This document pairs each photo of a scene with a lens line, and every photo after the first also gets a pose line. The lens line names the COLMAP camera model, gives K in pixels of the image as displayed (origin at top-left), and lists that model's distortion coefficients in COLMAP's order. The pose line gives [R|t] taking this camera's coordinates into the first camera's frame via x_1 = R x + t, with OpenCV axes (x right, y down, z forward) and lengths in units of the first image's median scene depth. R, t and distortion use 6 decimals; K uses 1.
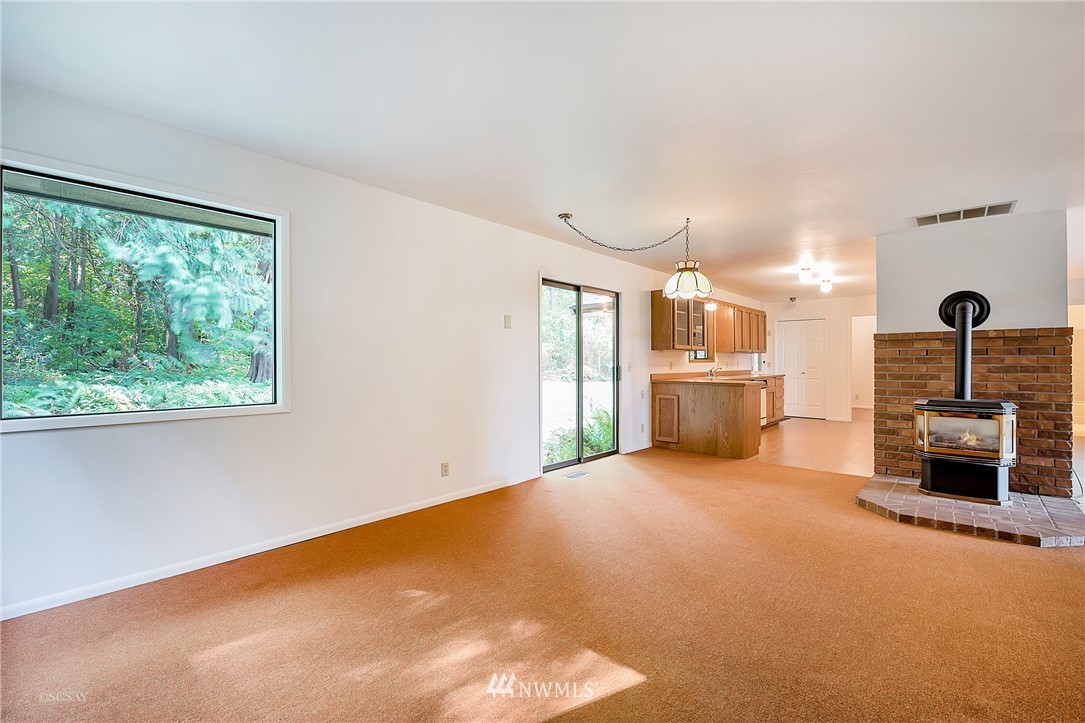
lens RADIAL K [[472.0, 0, 544.5], [0, 472.0, 364.7], [0, 0, 1]] dist [-0.003029, -0.000260]
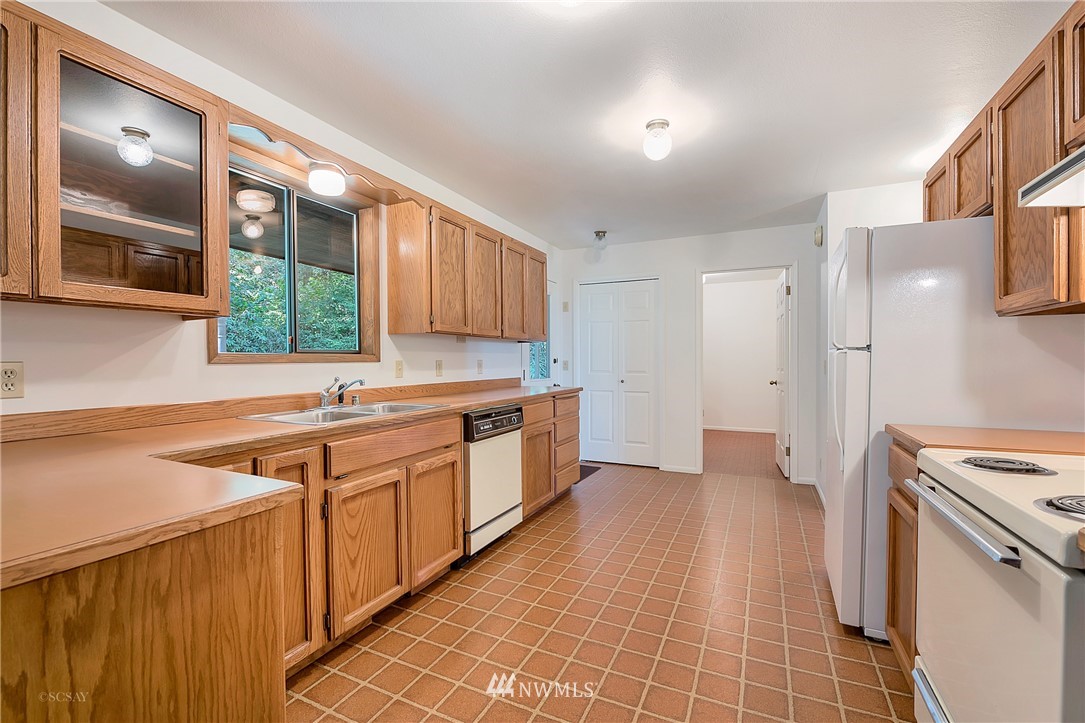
lens RADIAL K [[472.0, 0, 542.1], [0, 472.0, 362.8], [0, 0, 1]] dist [-0.003029, -0.000260]
pose [[0.958235, -0.001700, 0.285978, 0.341169], [0.002371, 0.999995, -0.002000, -0.003032], [-0.285973, 0.002595, 0.958234, 0.566859]]
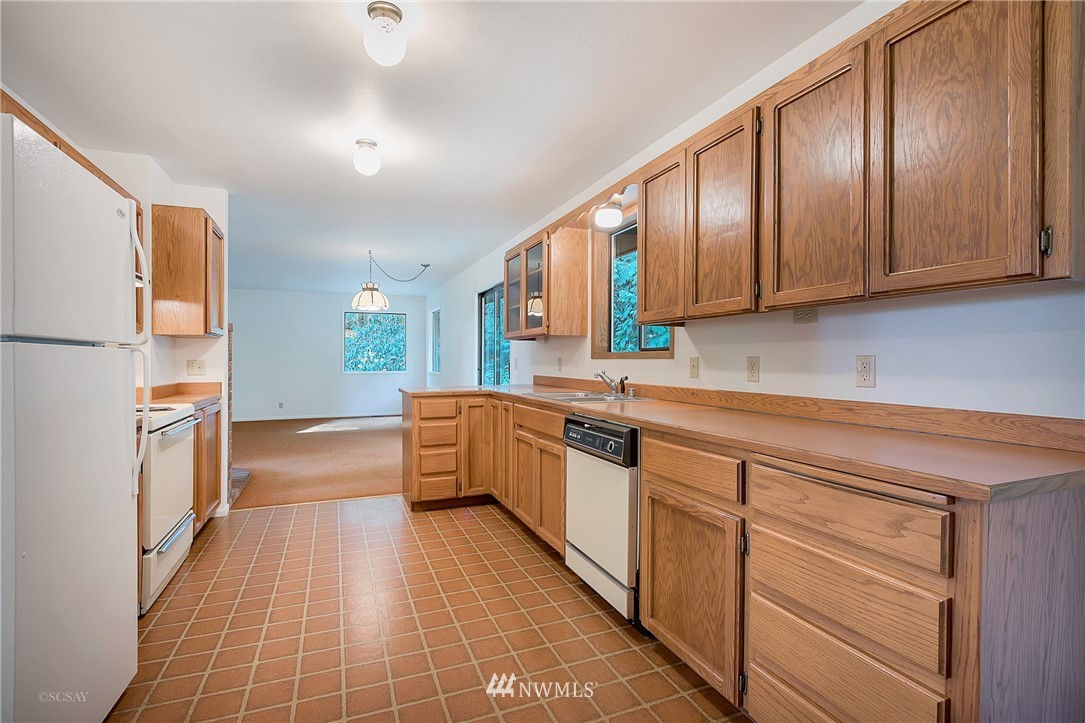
lens RADIAL K [[513.3, 0, 544.6], [0, 513.3, 365.8], [0, 0, 1]] dist [-0.000315, -0.000025]
pose [[-0.436007, 0.015622, -0.899807, 0.663178], [-0.004564, 0.999798, 0.019569, -0.006043], [0.899932, 0.012639, -0.435848, 0.988274]]
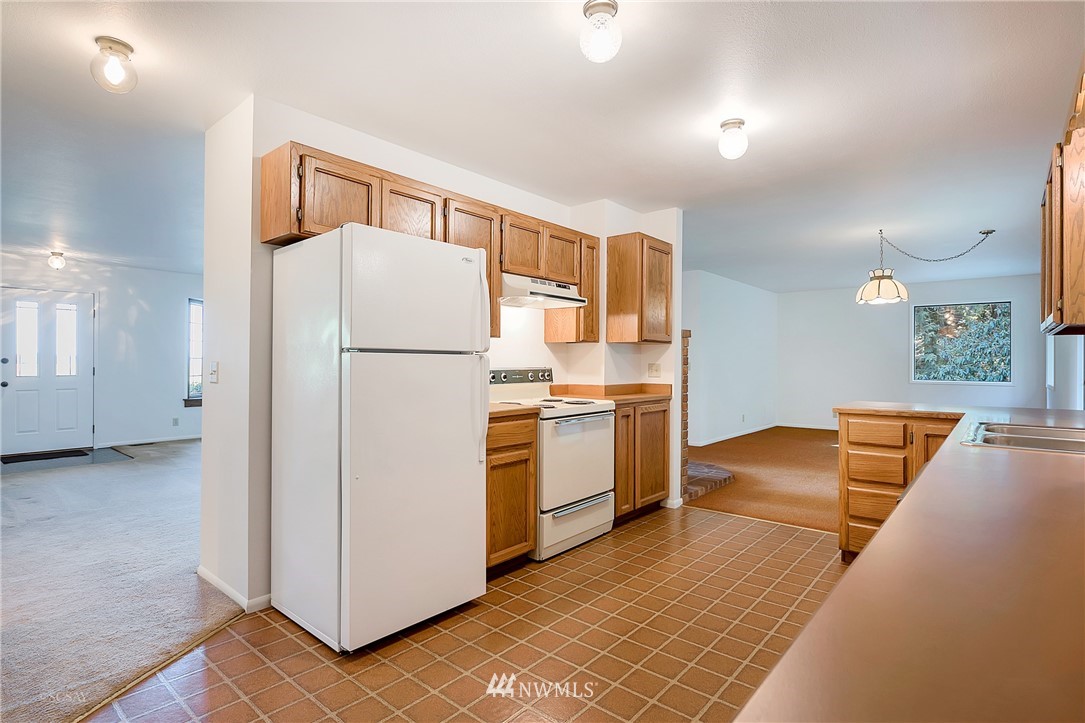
lens RADIAL K [[549.0, 0, 545.9], [0, 549.0, 355.1], [0, 0, 1]] dist [0.004176, -0.000219]
pose [[-0.999374, -0.003583, -0.035201, 0.525490], [-0.003430, 0.999984, -0.004401, -0.006803], [0.035216, -0.004278, -0.999371, 1.055942]]
